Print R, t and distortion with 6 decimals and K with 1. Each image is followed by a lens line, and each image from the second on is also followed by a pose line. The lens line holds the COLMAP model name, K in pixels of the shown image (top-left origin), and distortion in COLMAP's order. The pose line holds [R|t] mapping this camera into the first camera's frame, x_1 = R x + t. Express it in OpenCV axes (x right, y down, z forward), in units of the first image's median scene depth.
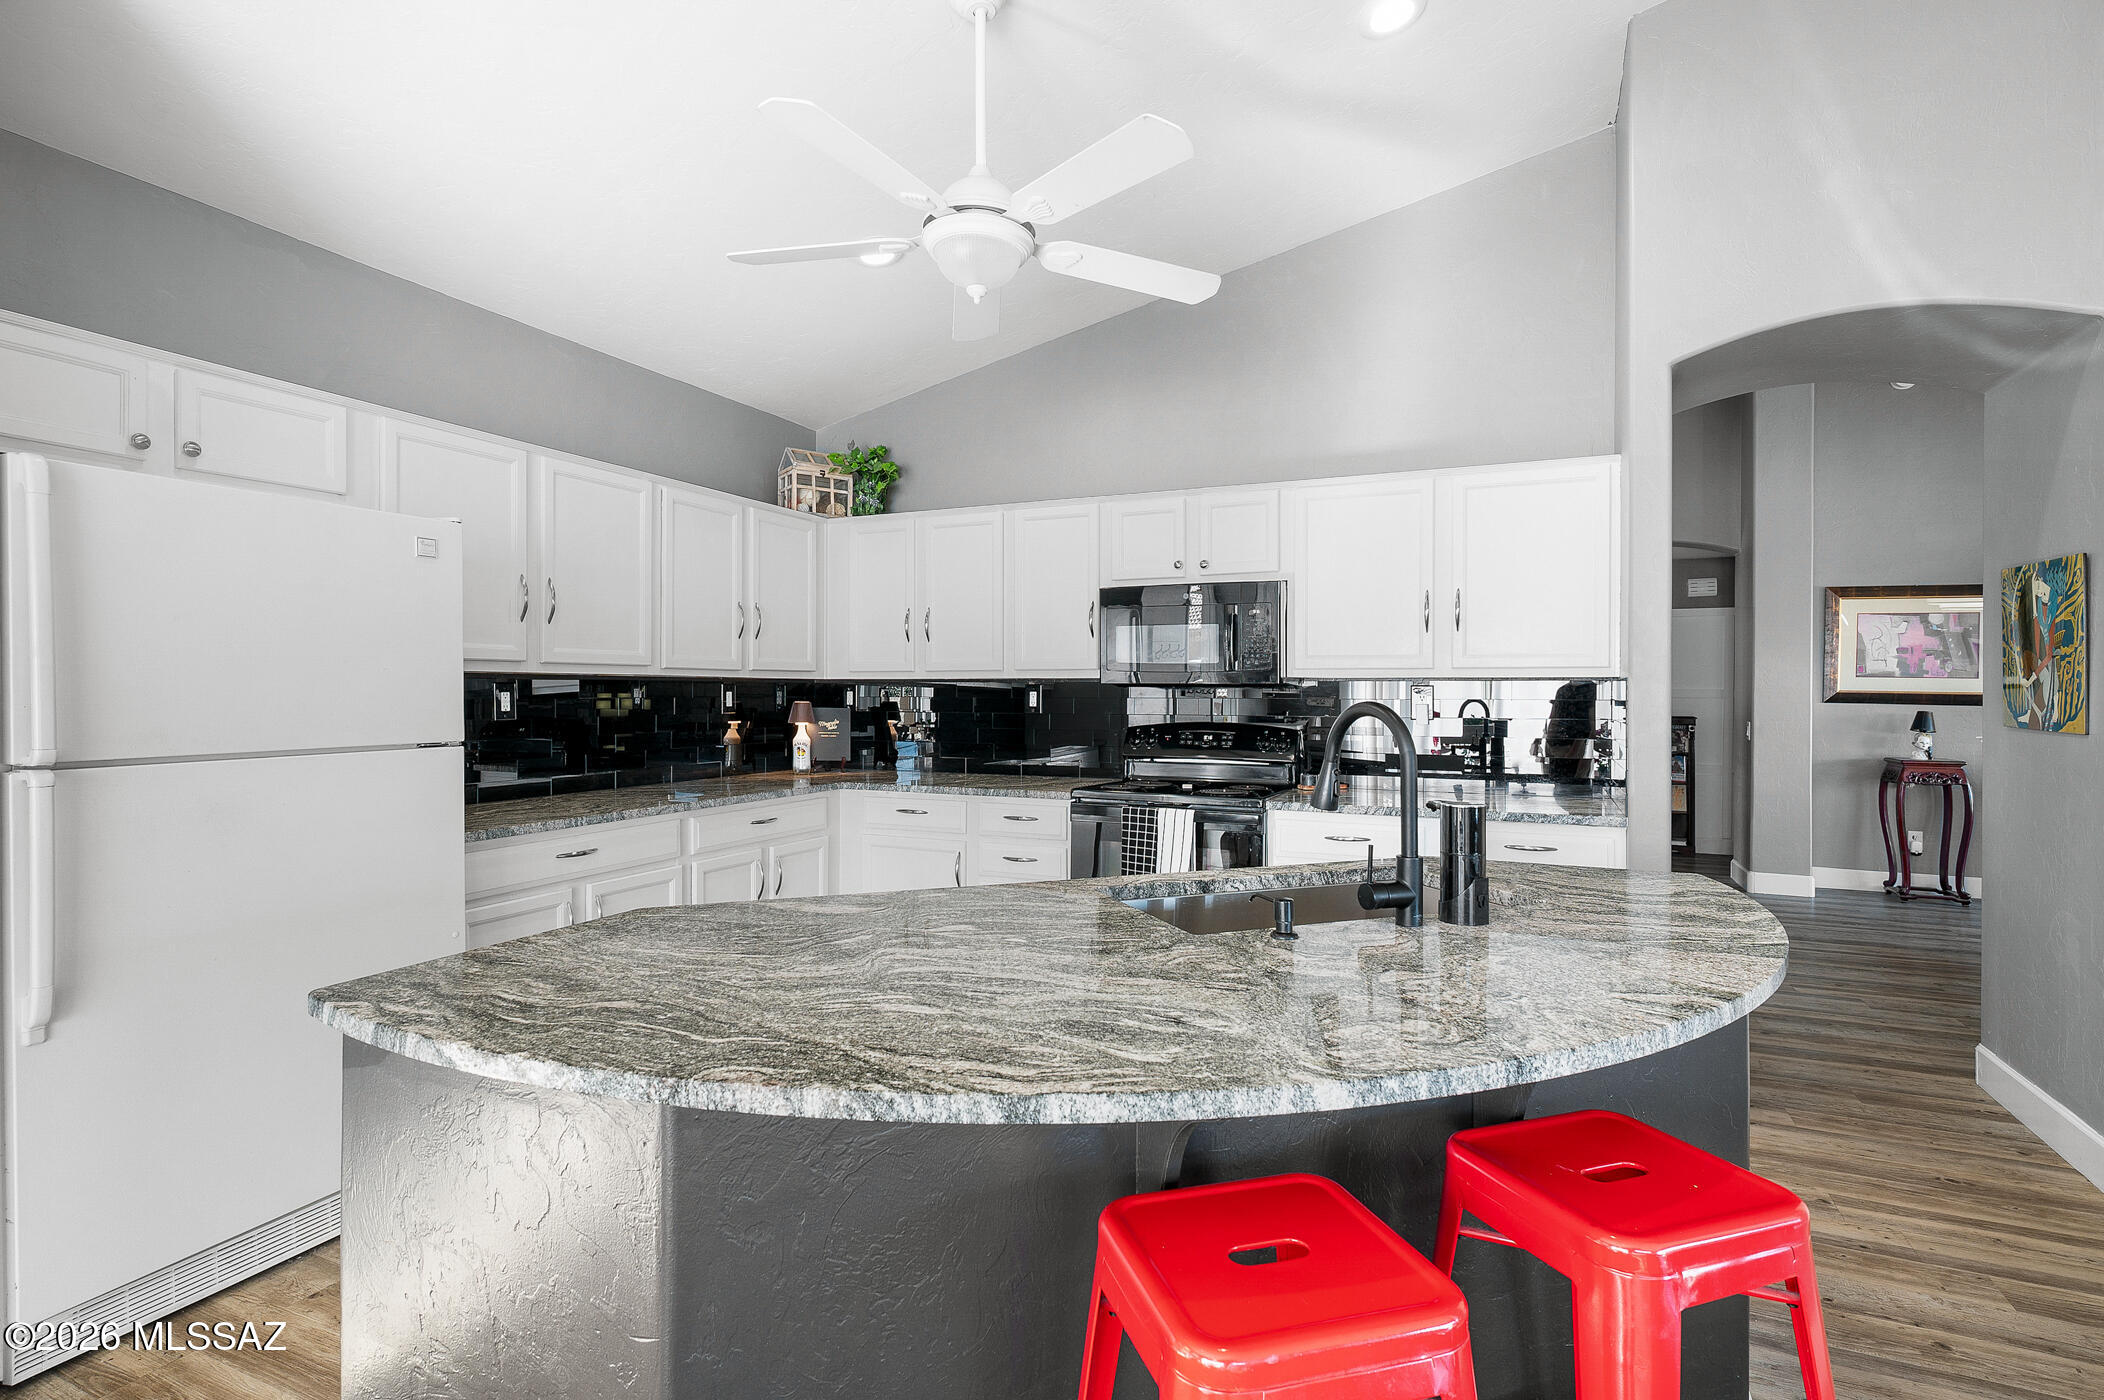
lens RADIAL K [[1020.8, 0, 1048.9], [0, 1020.8, 686.5], [0, 0, 1]] dist [0.001313, 0.000269]
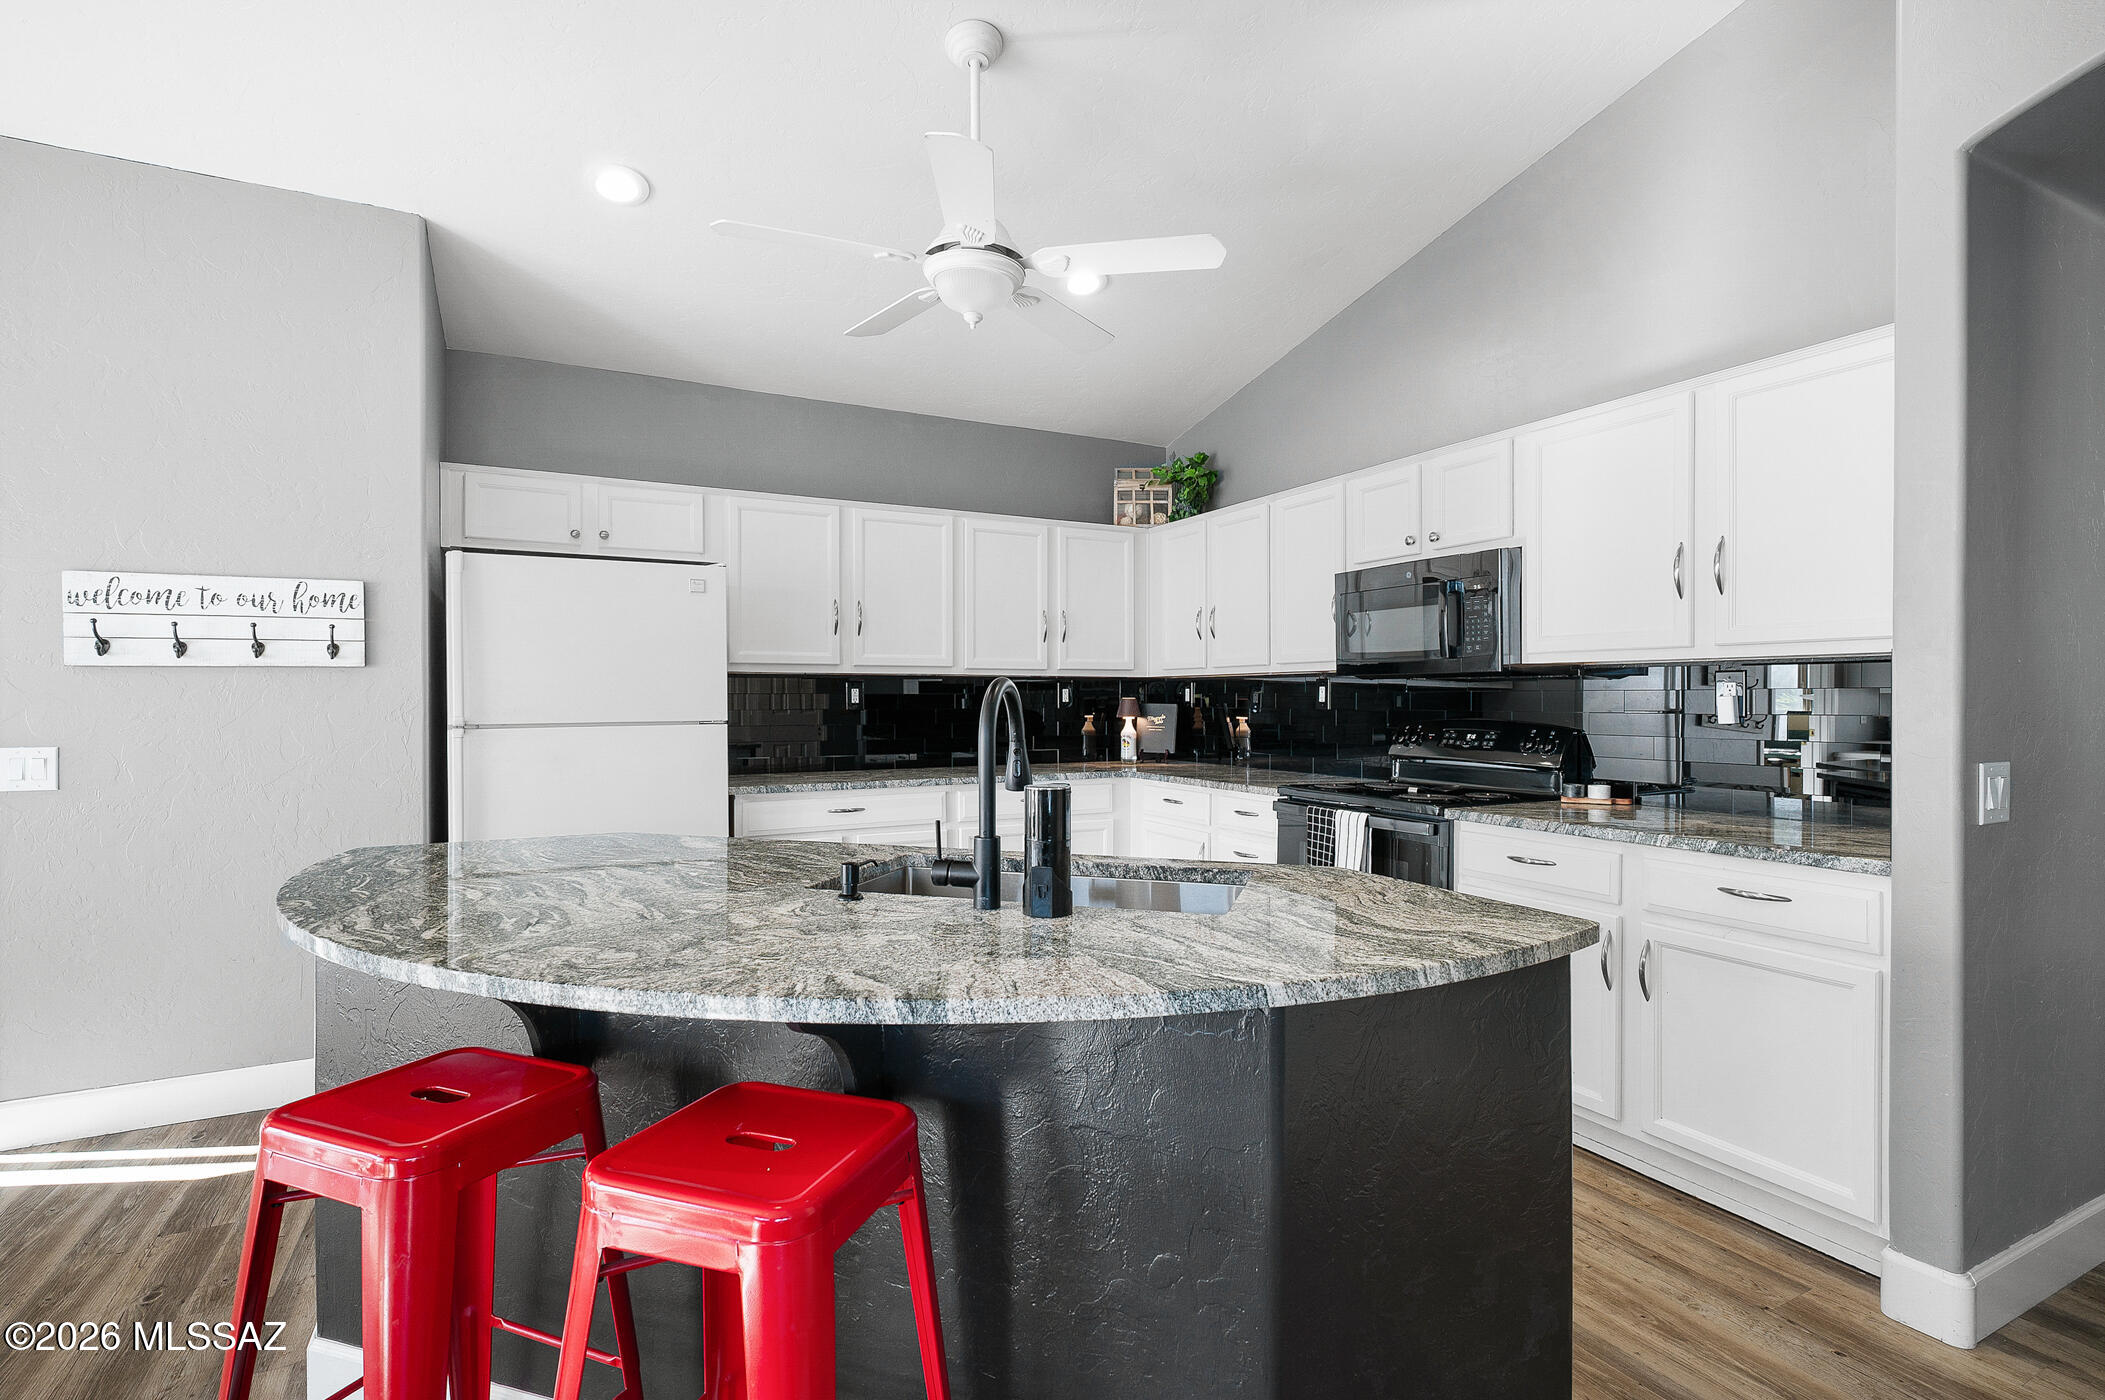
lens RADIAL K [[992.3, 0, 1052.5], [0, 992.3, 700.0], [0, 0, 1]] dist [0.002844, 0.000444]
pose [[0.788368, -0.001984, -0.615200, 0.397858], [0.005606, 0.999976, 0.003960, 0.014086], [0.615178, -0.006571, 0.788361, 0.123432]]
